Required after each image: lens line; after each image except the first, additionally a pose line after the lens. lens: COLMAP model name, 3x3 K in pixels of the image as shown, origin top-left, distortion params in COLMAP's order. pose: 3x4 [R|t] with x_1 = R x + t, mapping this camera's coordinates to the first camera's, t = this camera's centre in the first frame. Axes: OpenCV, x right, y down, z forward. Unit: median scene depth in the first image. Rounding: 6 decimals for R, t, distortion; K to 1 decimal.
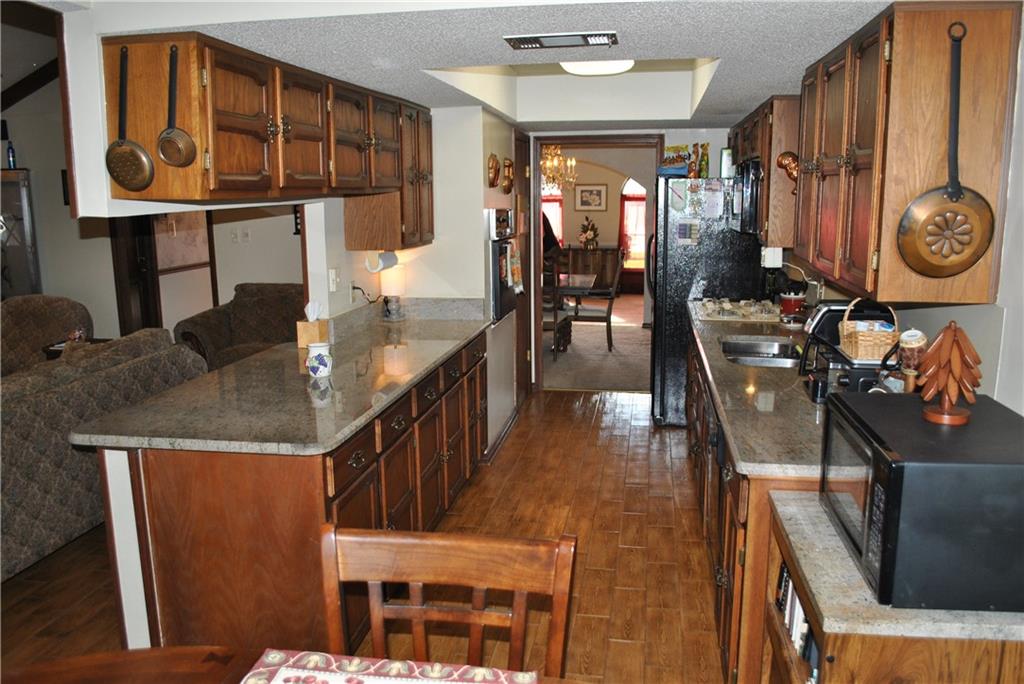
lens RADIAL K [[805.1, 0, 512.5], [0, 805.1, 342.7], [0, 0, 1]] dist [-0.069256, 0.002785]
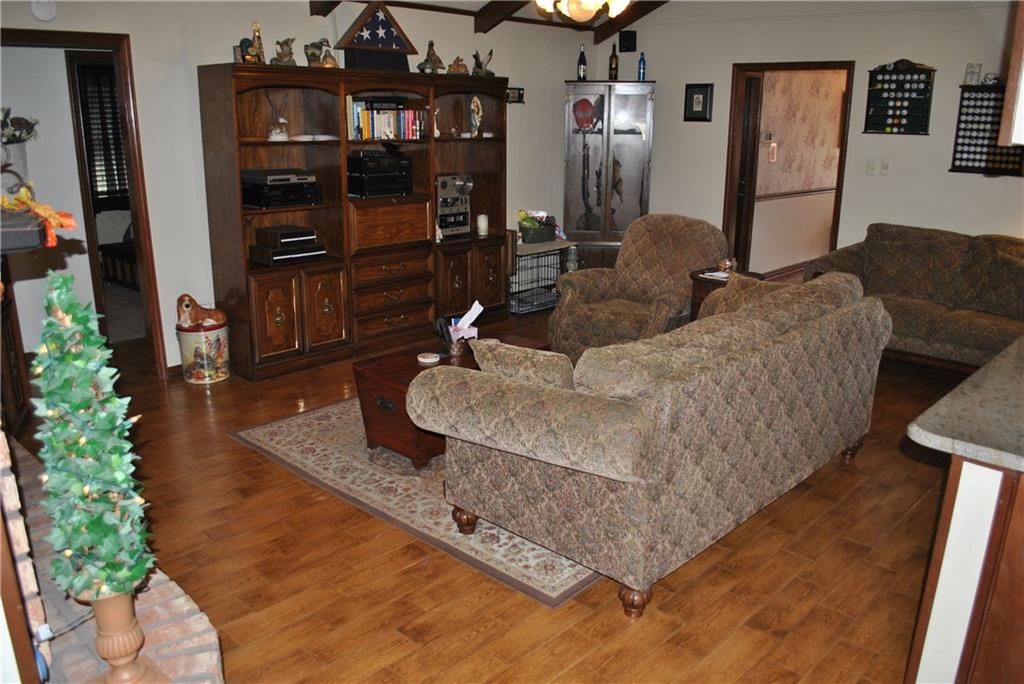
lens RADIAL K [[805.1, 0, 513.4], [0, 805.1, 346.7], [0, 0, 1]] dist [-0.069256, 0.002785]
pose [[0.825563, 0.179606, -0.534965, -0.480039], [-0.128446, 0.982922, 0.131782, -0.013071], [0.549498, -0.040080, 0.834533, 0.151527]]
